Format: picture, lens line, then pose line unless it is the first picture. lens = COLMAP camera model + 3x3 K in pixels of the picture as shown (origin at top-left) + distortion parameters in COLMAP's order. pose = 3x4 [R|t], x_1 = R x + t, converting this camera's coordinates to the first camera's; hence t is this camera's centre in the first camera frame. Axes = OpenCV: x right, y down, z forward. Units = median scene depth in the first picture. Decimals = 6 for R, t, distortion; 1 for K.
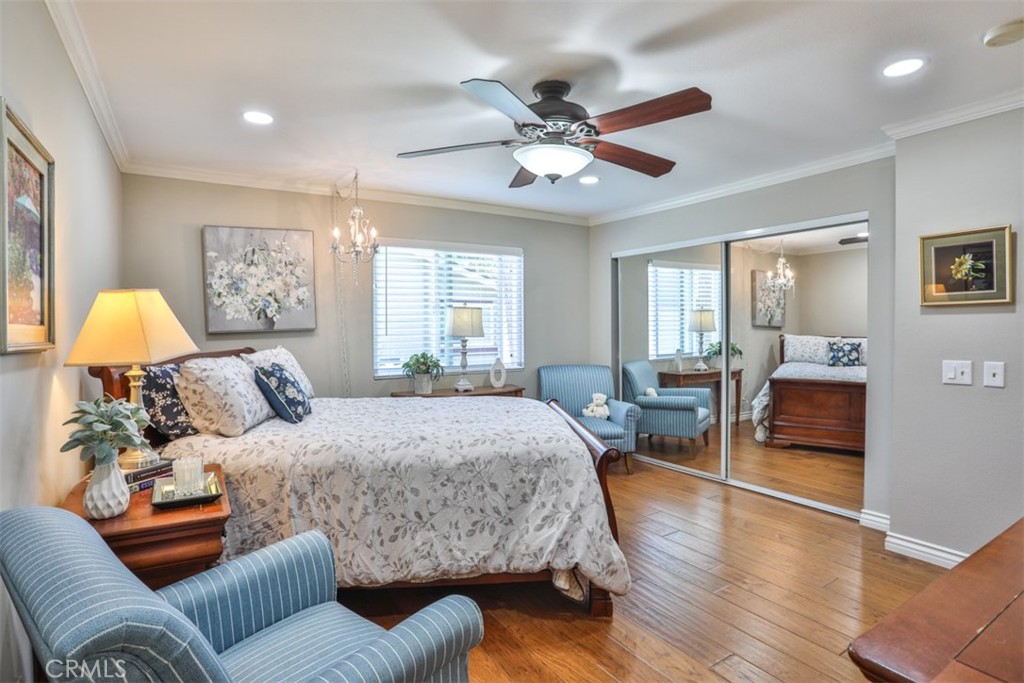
lens RADIAL K [[521.5, 0, 512.0], [0, 521.5, 341.5], [0, 0, 1]] dist [-0.060730, 0.000270]
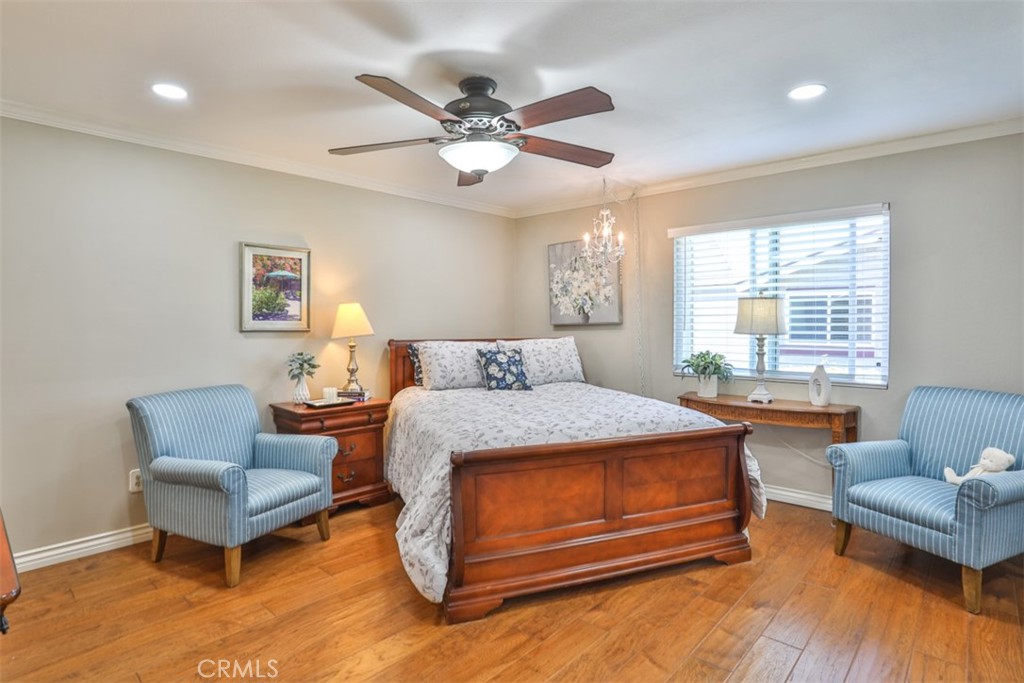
lens RADIAL K [[521.5, 0, 512.0], [0, 521.5, 341.5], [0, 0, 1]] dist [-0.060730, 0.000270]
pose [[0.290919, 0.042556, -0.955801, 0.659100], [-0.024483, 0.999014, 0.037028, -0.020595], [0.956434, 0.012629, 0.291674, 0.479969]]
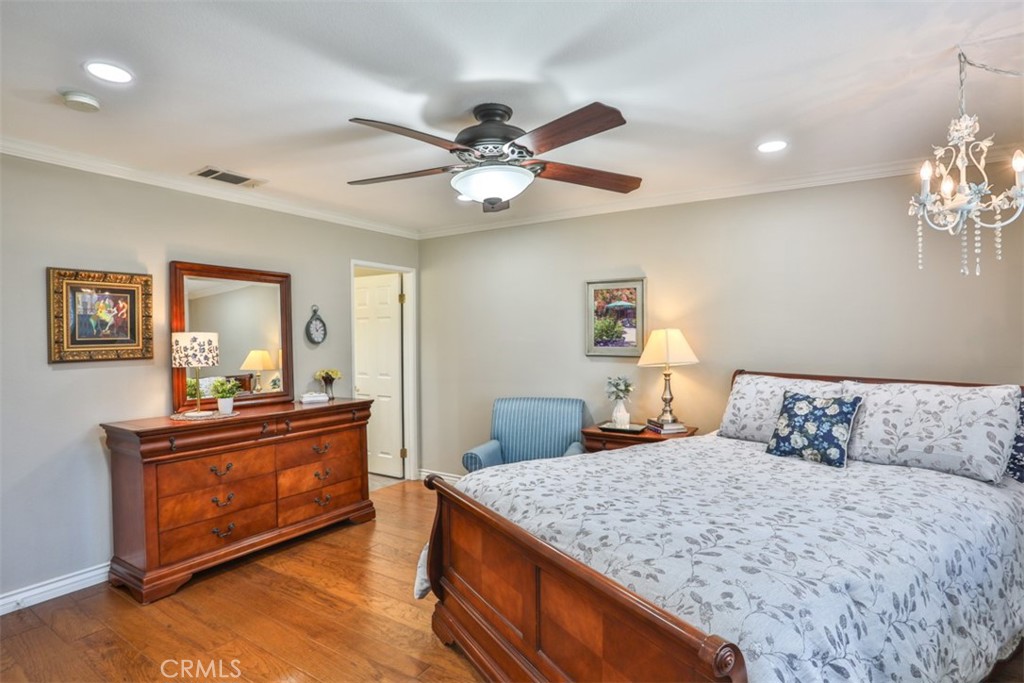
lens RADIAL K [[521.5, 0, 512.0], [0, 521.5, 341.5], [0, 0, 1]] dist [-0.060730, 0.000270]
pose [[-0.897036, 0.003078, -0.441946, 0.296258], [-0.007597, 0.999721, 0.022383, -0.044946], [0.441891, 0.023436, -0.896762, 1.171541]]
